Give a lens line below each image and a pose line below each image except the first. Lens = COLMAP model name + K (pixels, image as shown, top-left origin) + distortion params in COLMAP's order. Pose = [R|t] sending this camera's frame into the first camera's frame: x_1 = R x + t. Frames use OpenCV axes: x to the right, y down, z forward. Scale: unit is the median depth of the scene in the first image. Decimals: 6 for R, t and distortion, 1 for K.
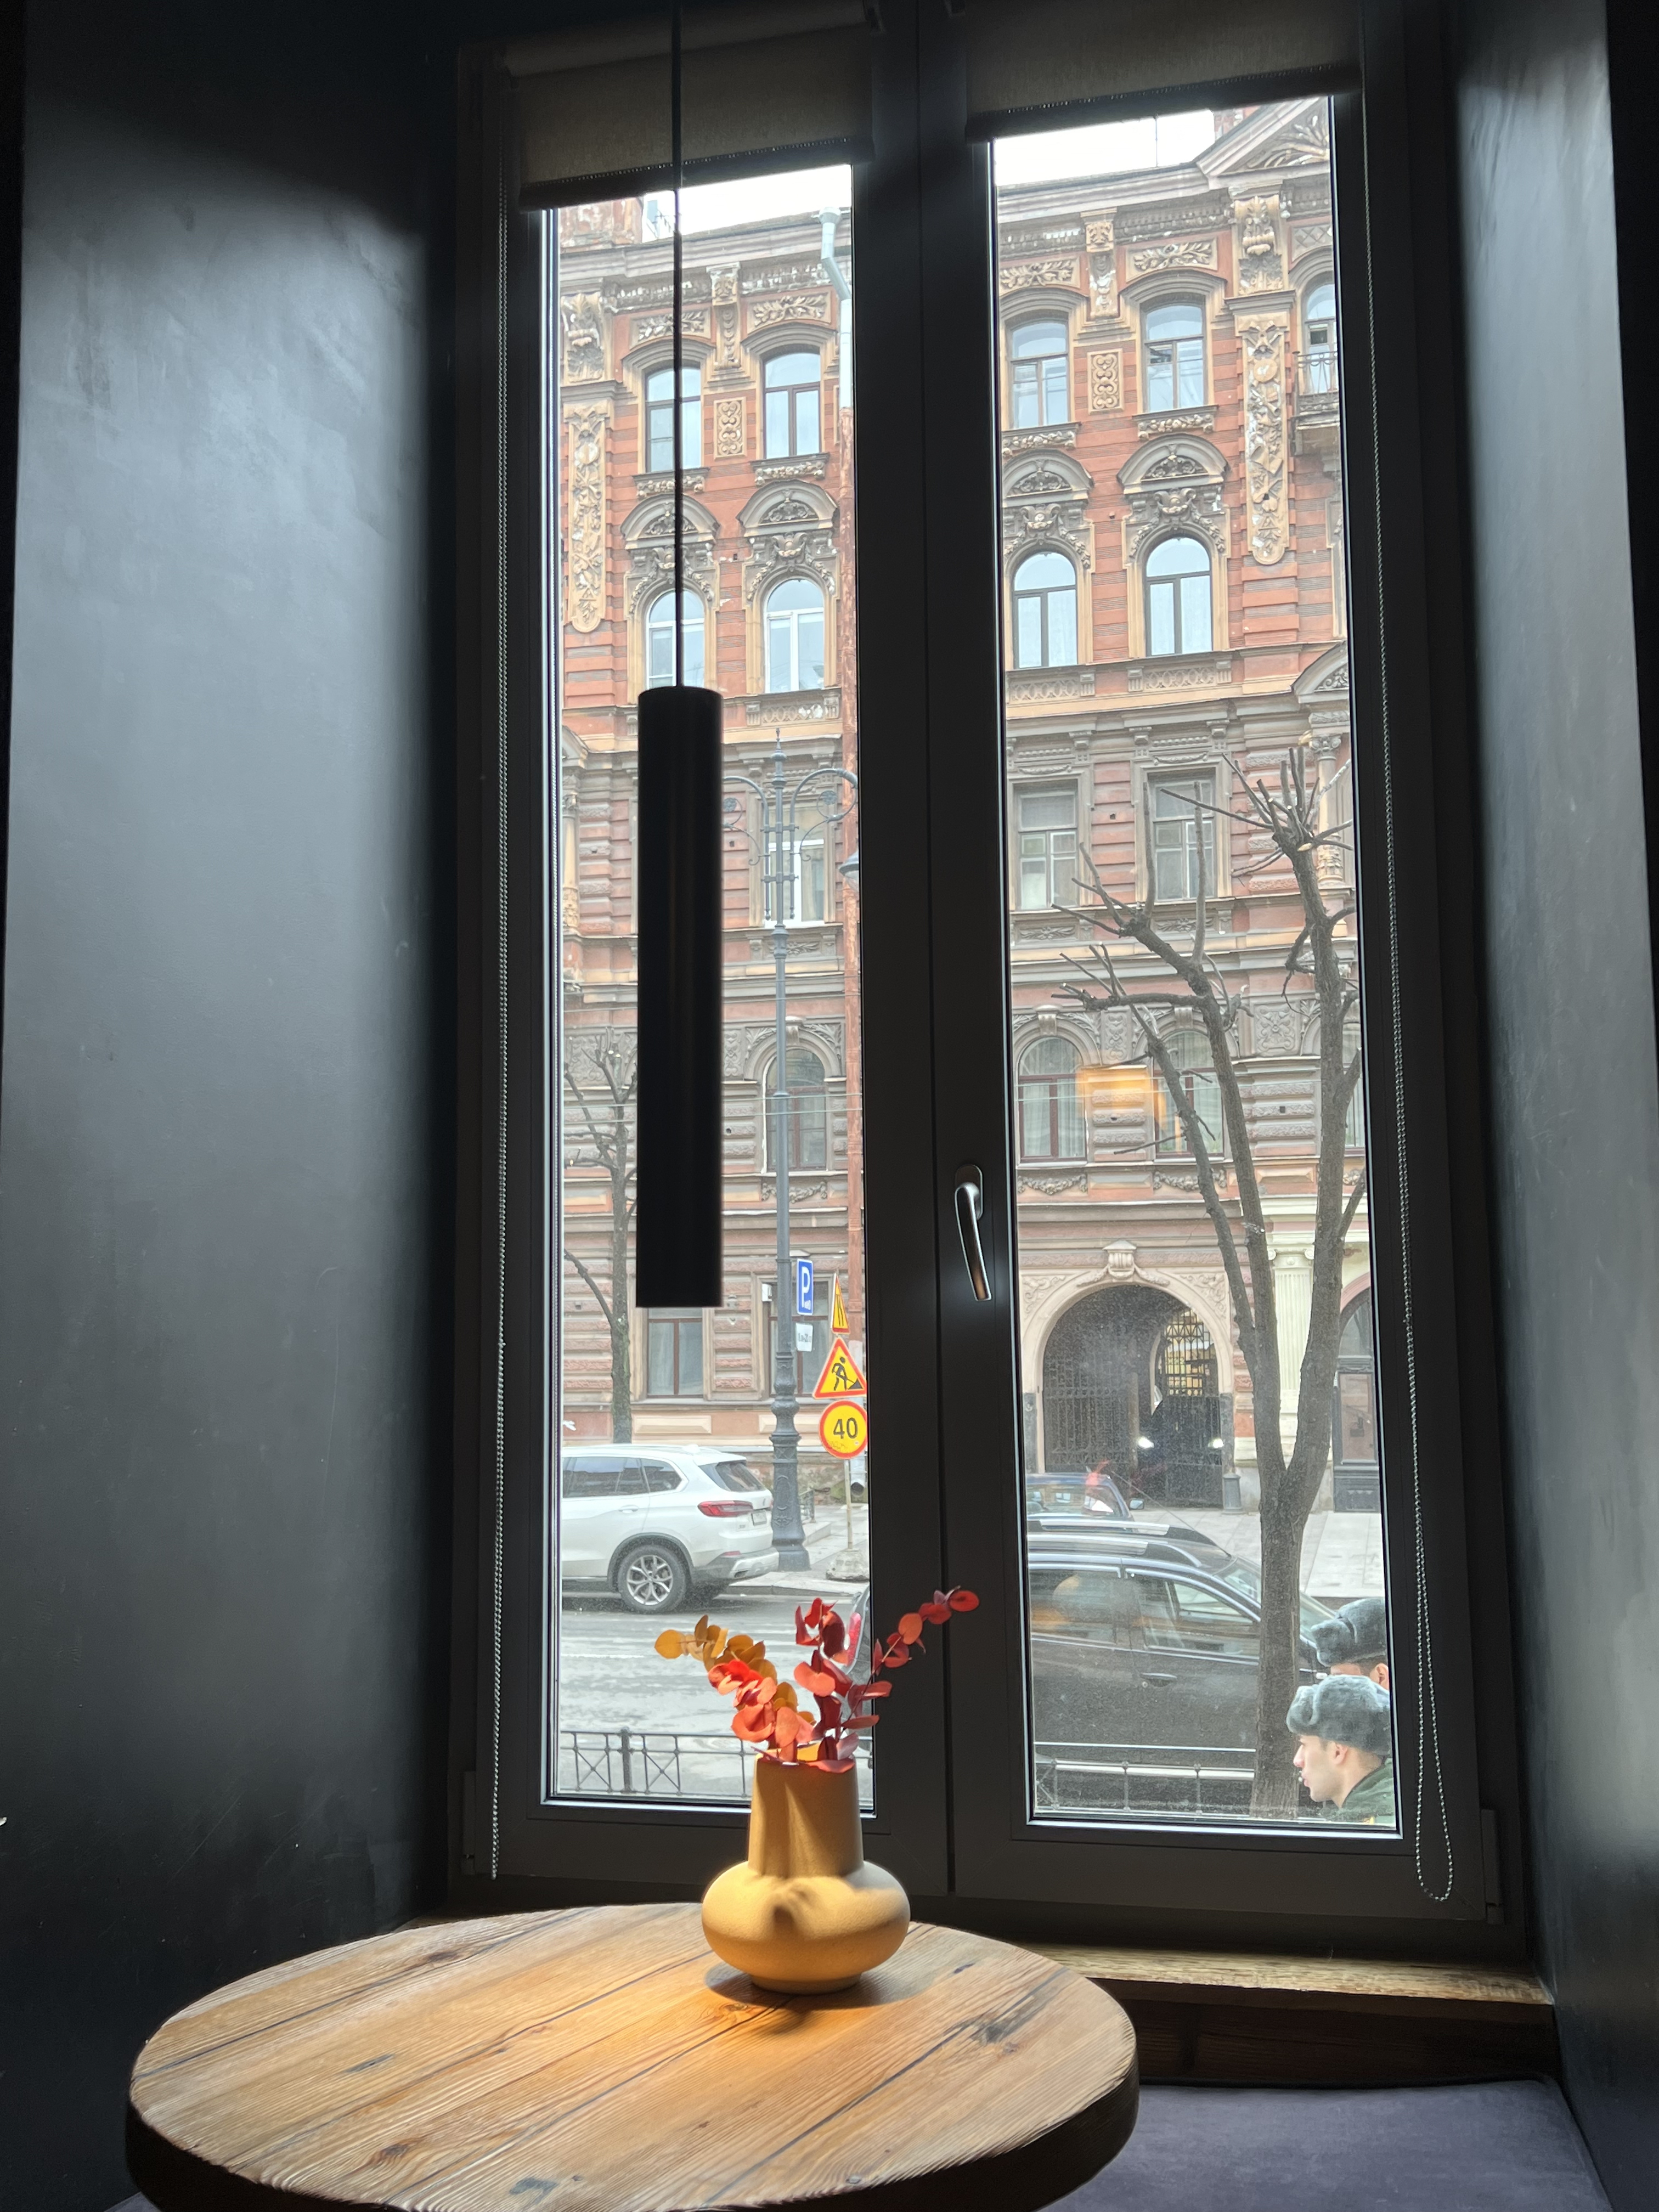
lens RADIAL K [[2187.7, 0, 829.5], [0, 2187.7, 1106.0], [0, 0, 1]] dist [0.056218, -0.001863]
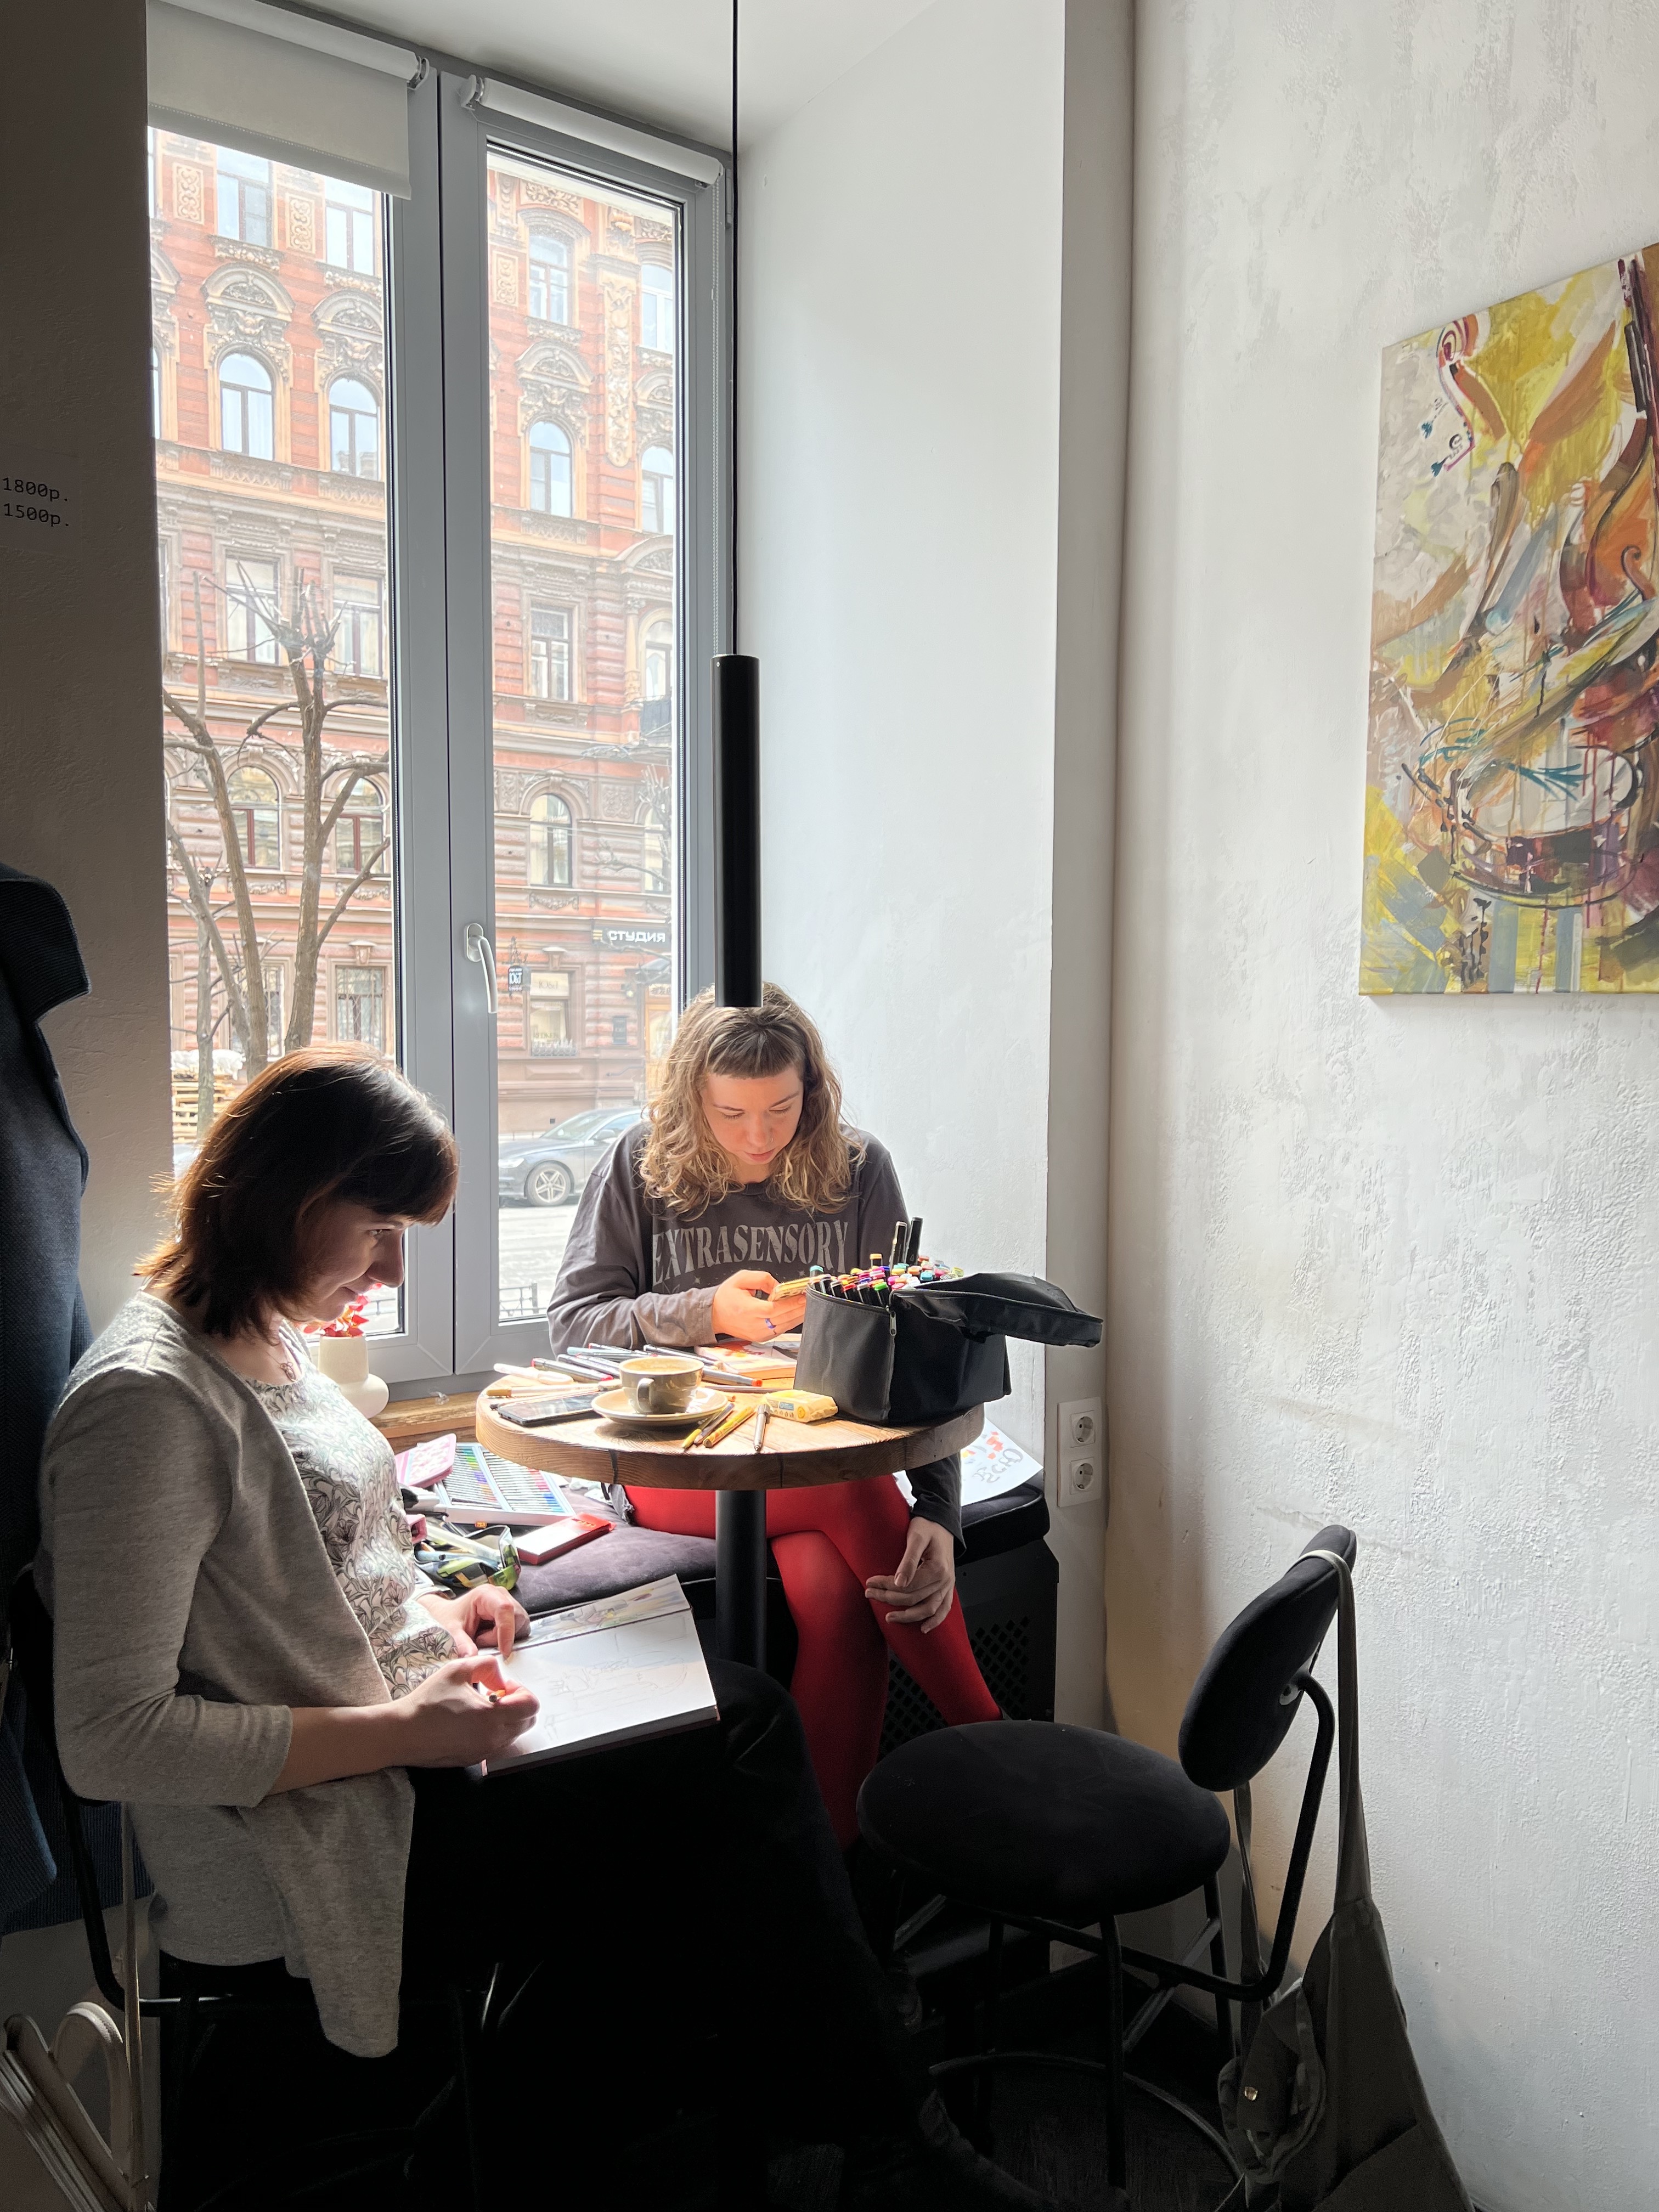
lens RADIAL K [[1688.1, 0, 829.5], [0, 1688.1, 1106.0], [0, 0, 1]] dist [0.005781, 0.000881]
pose [[0.646863, -0.023244, 0.762252, -0.538936], [-0.098031, 0.988708, 0.113341, 0.022373], [-0.756279, -0.148041, 0.637280, 0.148509]]
